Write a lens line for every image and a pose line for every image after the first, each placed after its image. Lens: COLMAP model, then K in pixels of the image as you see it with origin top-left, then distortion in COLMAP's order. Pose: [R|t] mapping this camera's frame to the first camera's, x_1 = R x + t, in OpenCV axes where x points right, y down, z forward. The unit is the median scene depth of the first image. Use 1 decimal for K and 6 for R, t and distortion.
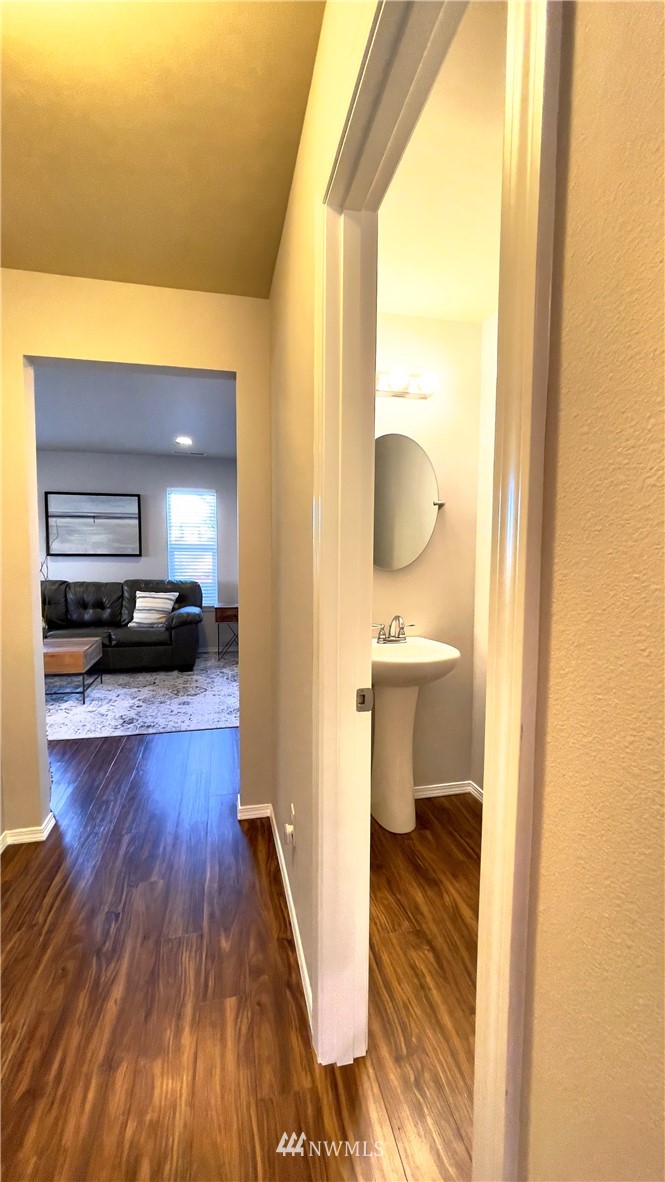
lens RADIAL K [[480.0, 0, 332.5], [0, 480.0, 591.0], [0, 0, 1]] dist [-0.000445, 0.000097]
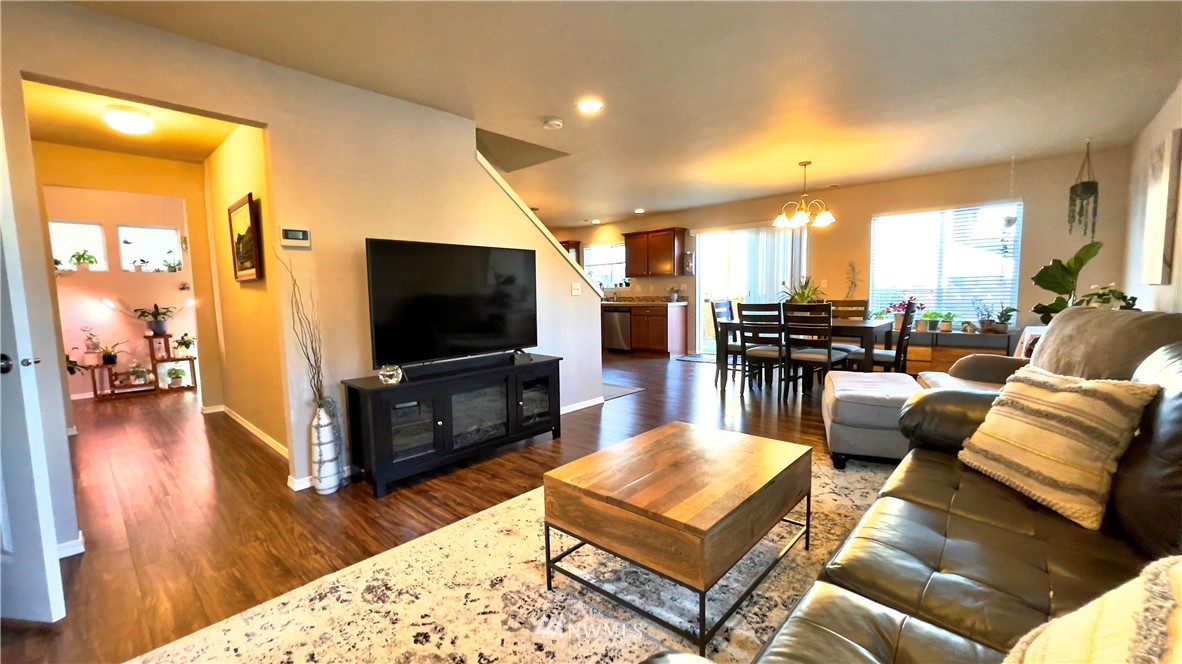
lens RADIAL K [[480.0, 0, 588.1], [0, 480.0, 335.5], [0, 0, 1]] dist [-0.000445, 0.000097]
pose [[-0.822699, 0.063315, -0.564941, -0.224797], [-0.031268, 0.987234, 0.156178, -0.056023], [0.567617, 0.146152, -0.810216, 1.003973]]
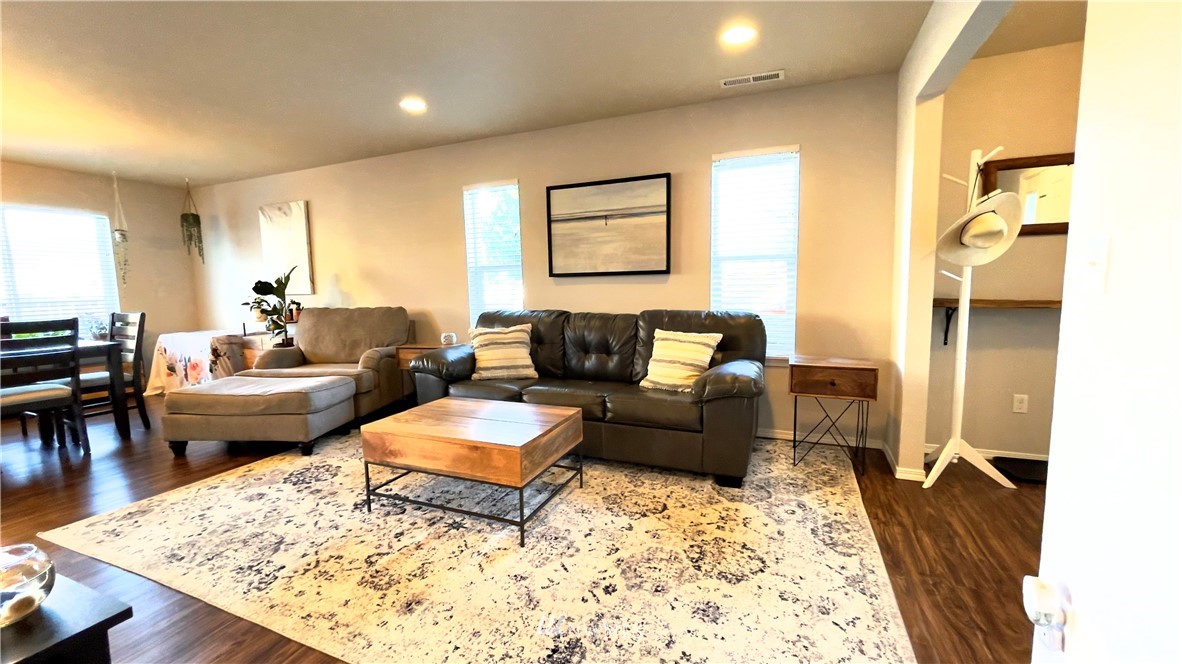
lens RADIAL K [[480.0, 0, 588.1], [0, 480.0, 335.5], [0, 0, 1]] dist [-0.000445, 0.000097]
pose [[0.807312, 0.037346, -0.588941, -0.118960], [-0.023576, 0.999240, 0.031047, -0.008188], [0.589653, -0.011179, 0.807579, 0.460026]]
